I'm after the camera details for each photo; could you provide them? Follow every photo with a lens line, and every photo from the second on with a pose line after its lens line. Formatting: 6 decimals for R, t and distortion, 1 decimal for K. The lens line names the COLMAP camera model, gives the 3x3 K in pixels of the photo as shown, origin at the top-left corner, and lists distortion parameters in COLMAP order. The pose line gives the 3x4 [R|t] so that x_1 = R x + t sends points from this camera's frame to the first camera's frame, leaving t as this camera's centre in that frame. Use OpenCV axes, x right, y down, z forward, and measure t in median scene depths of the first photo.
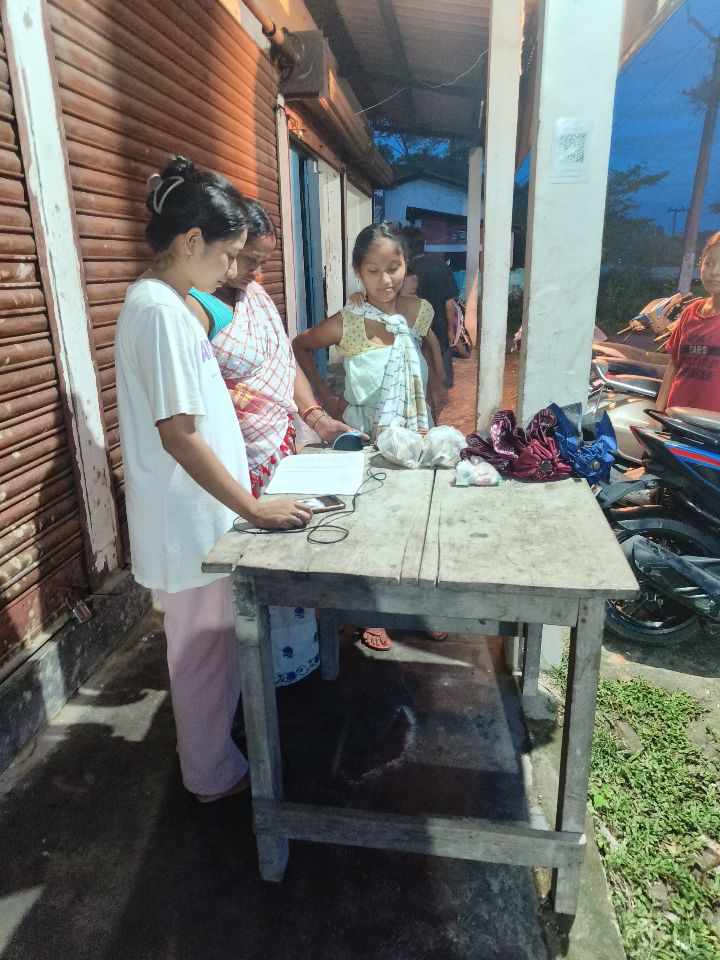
lens RADIAL K [[669.0, 0, 356.9], [0, 669.0, 472.1], [0, 0, 1]] dist [0.000375, 0.001804]
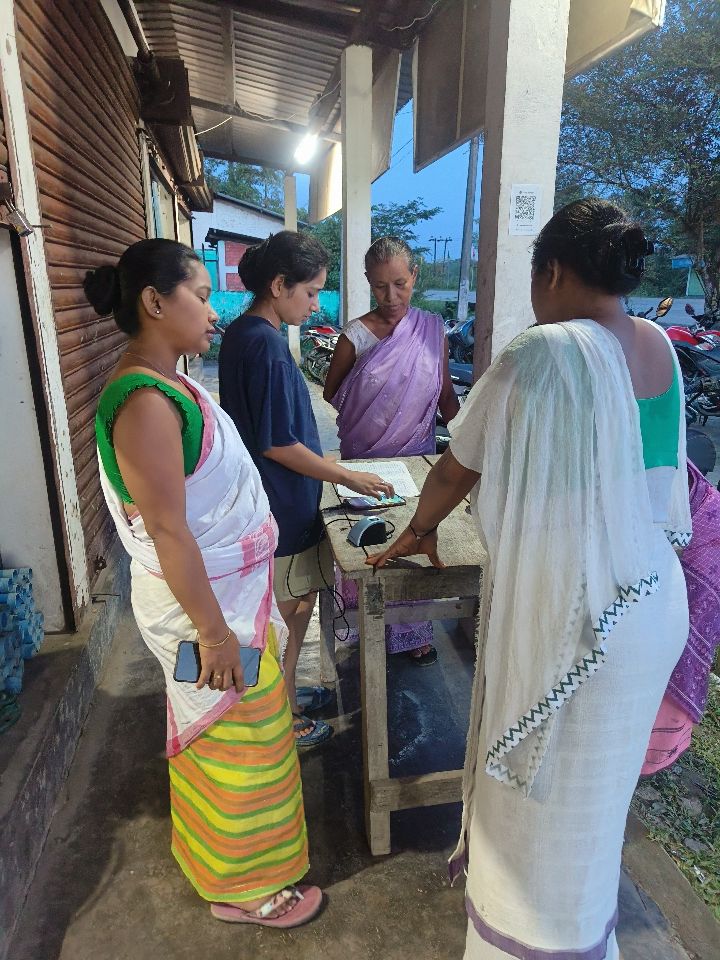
lens RADIAL K [[651.5, 0, 360.0], [0, 651.5, 480.0], [0, 0, 1]] dist [0.003133, 0.002264]
pose [[0.948708, -0.073976, 0.307377, -0.191319], [0.076791, 0.997043, 0.002943, -0.007131], [-0.306686, 0.020812, 0.951583, -0.016378]]
